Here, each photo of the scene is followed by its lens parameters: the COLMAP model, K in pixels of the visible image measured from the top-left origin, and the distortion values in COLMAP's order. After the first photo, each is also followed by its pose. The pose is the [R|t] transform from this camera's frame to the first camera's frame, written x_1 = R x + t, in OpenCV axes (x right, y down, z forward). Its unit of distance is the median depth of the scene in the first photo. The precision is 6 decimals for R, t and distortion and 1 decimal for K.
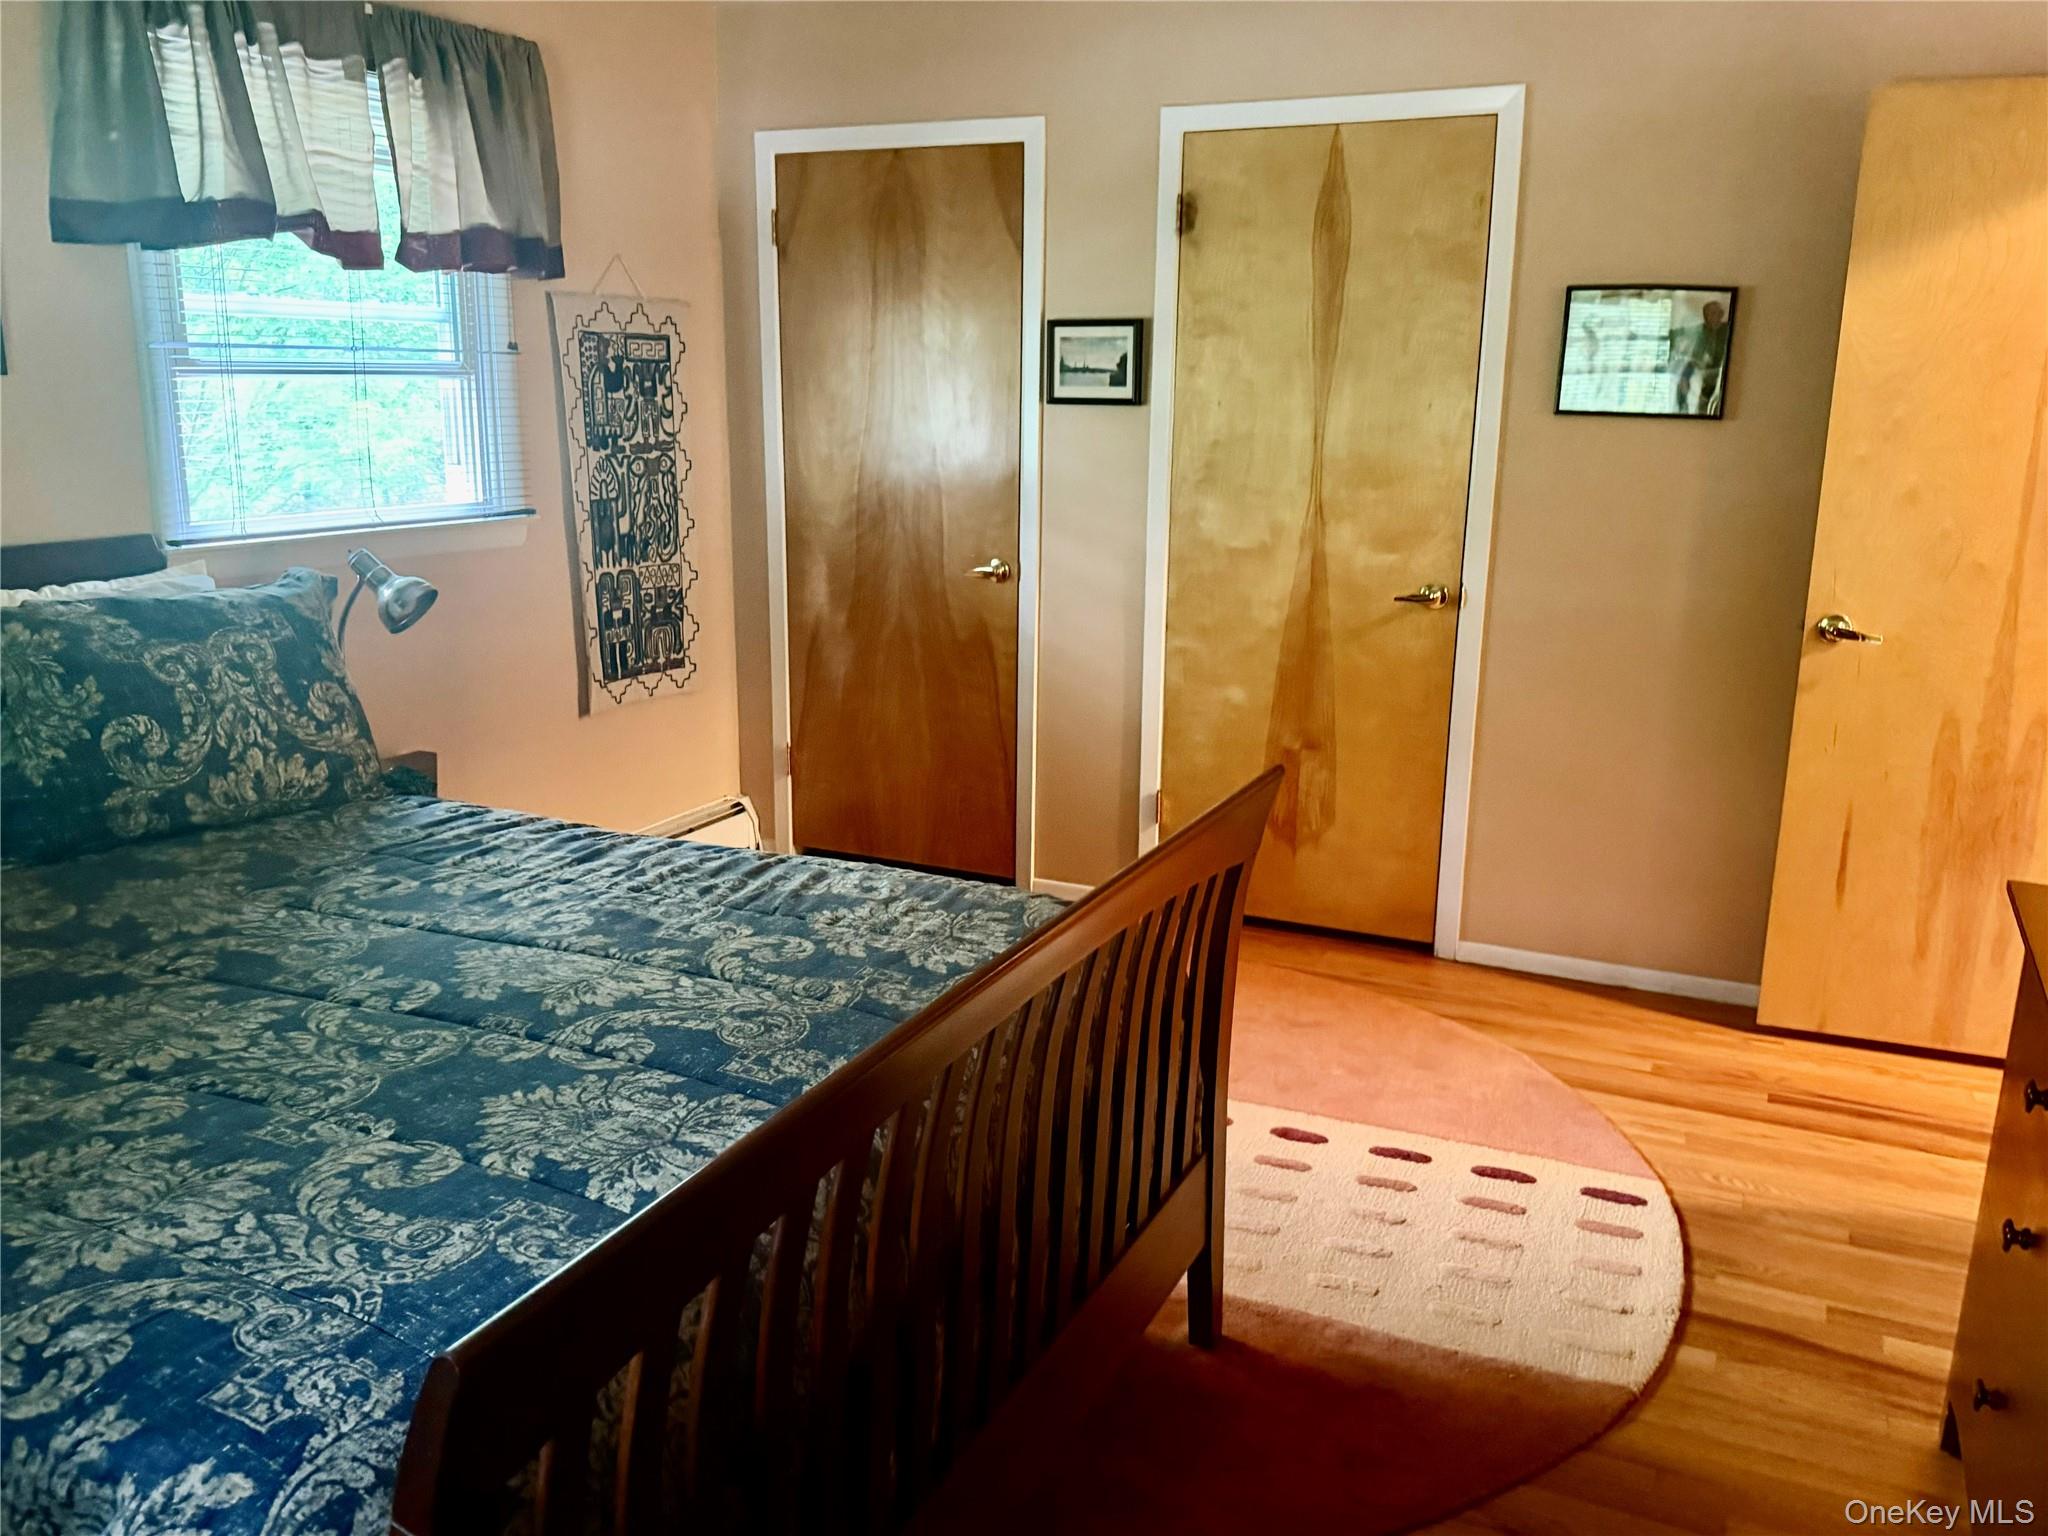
lens RADIAL K [[1542.7, 0, 1024.0], [0, 1542.7, 768.0], [0, 0, 1]] dist [-0.001963, -0.007254]
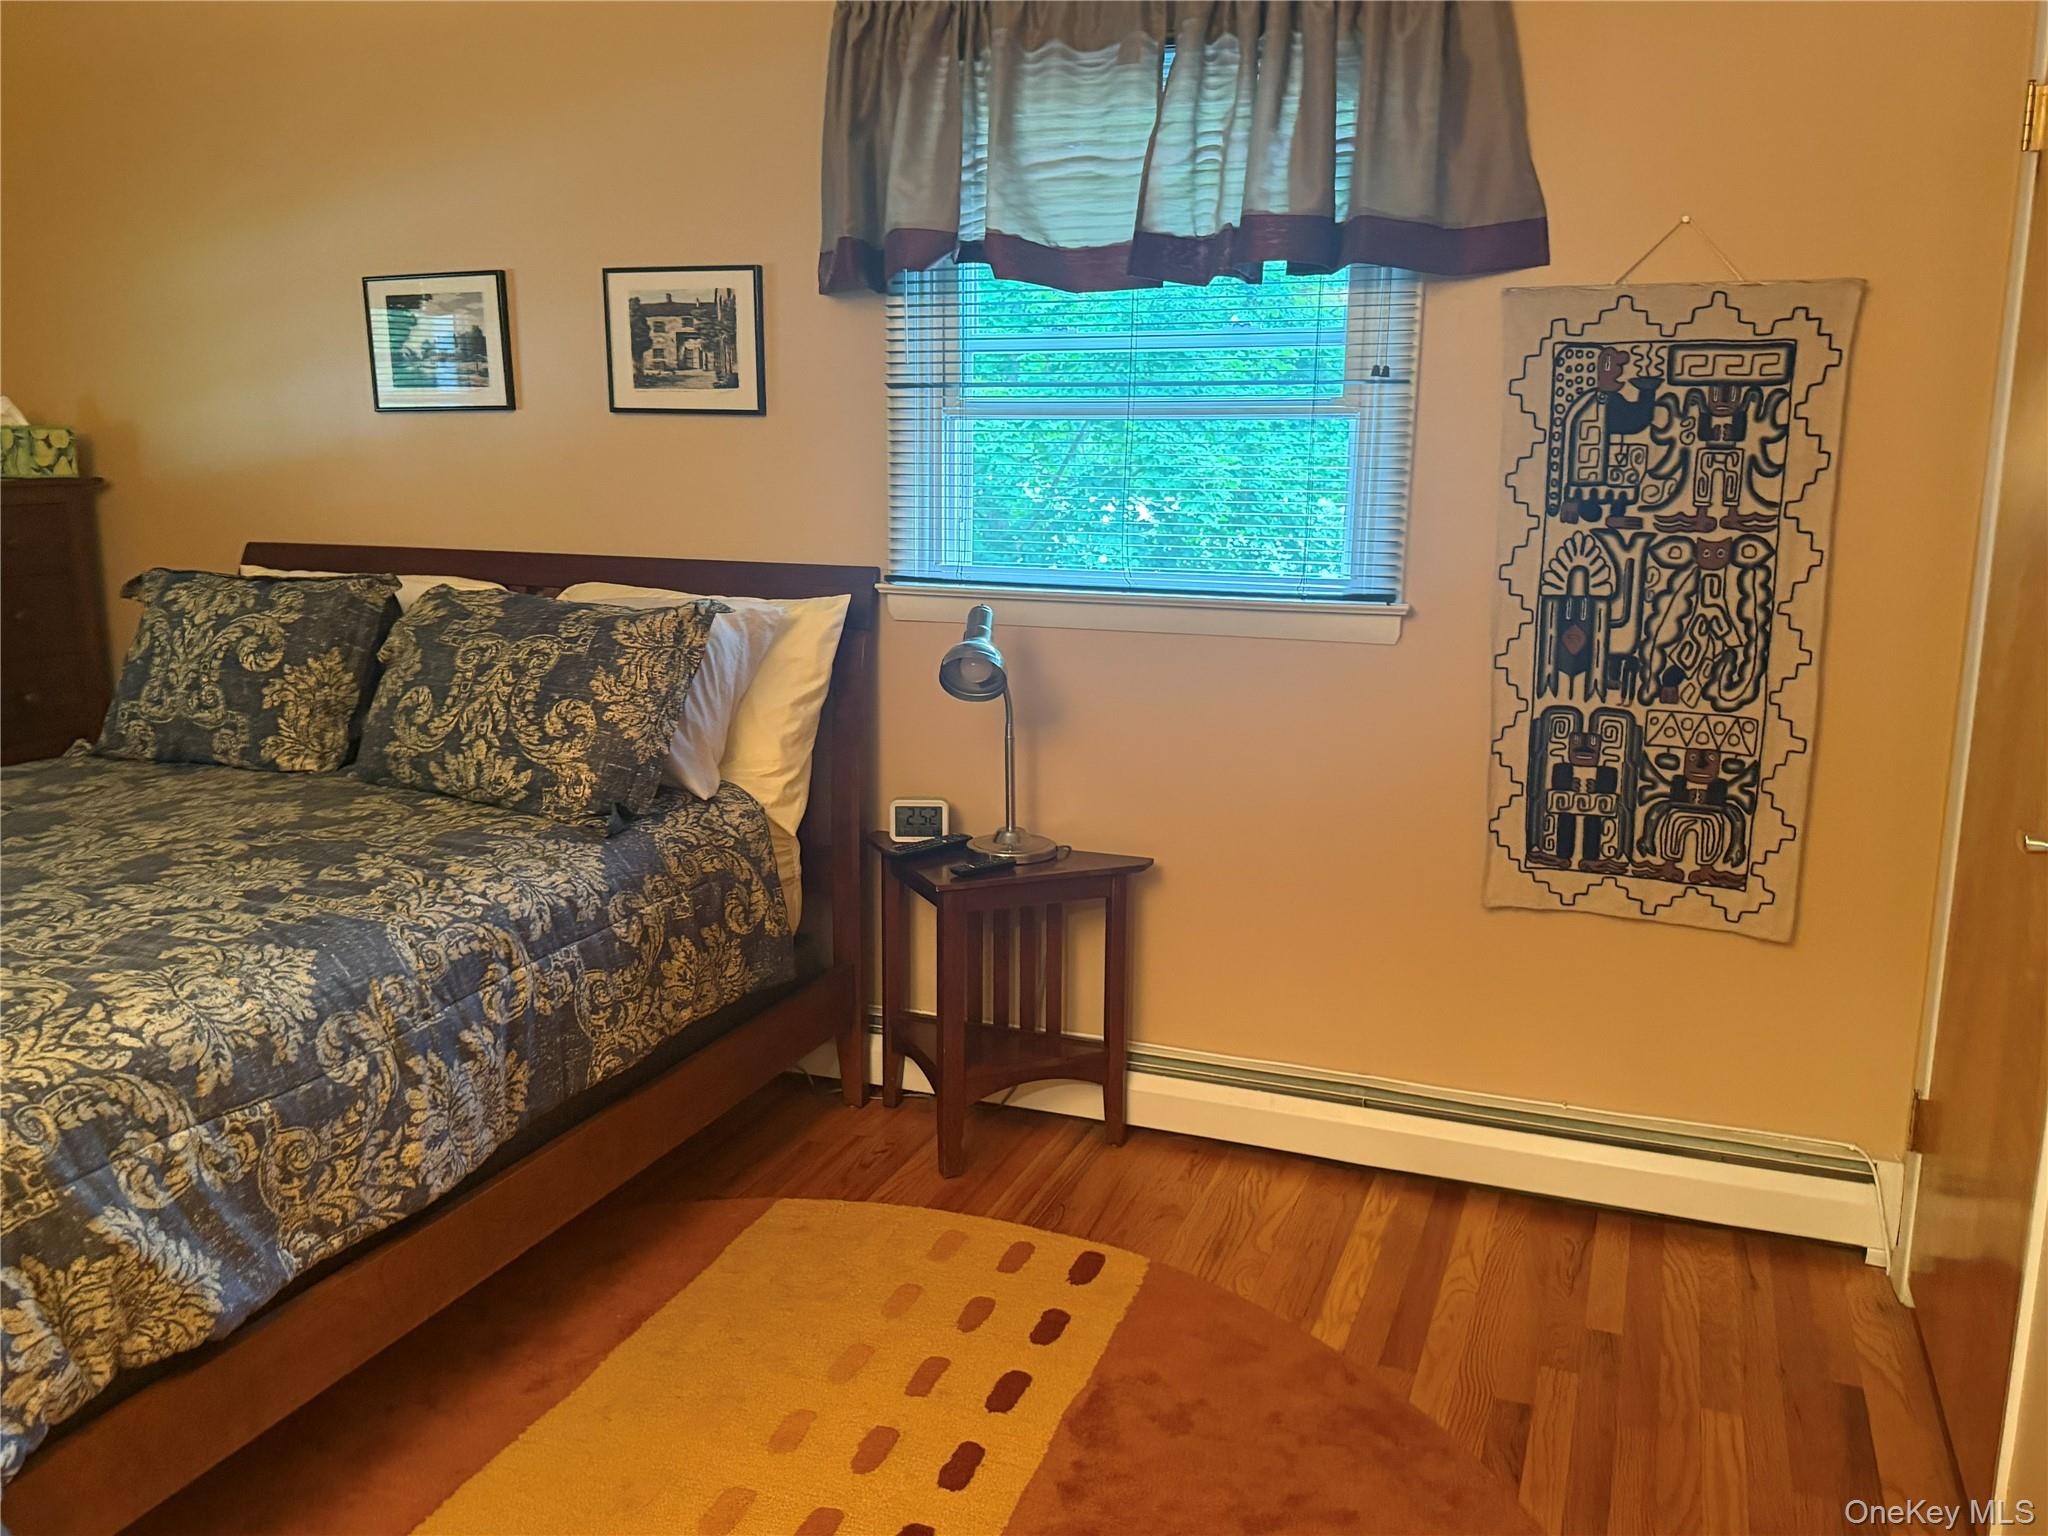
lens RADIAL K [[1704.1, 0, 1024.0], [0, 1704.1, 768.0], [0, 0, 1]] dist [0.005516, -0.001175]
pose [[0.093577, 0.175853, -0.979959, 0.419000], [-0.242257, 0.958717, 0.148908, -0.151661], [0.965689, 0.223467, 0.132316, 0.678606]]
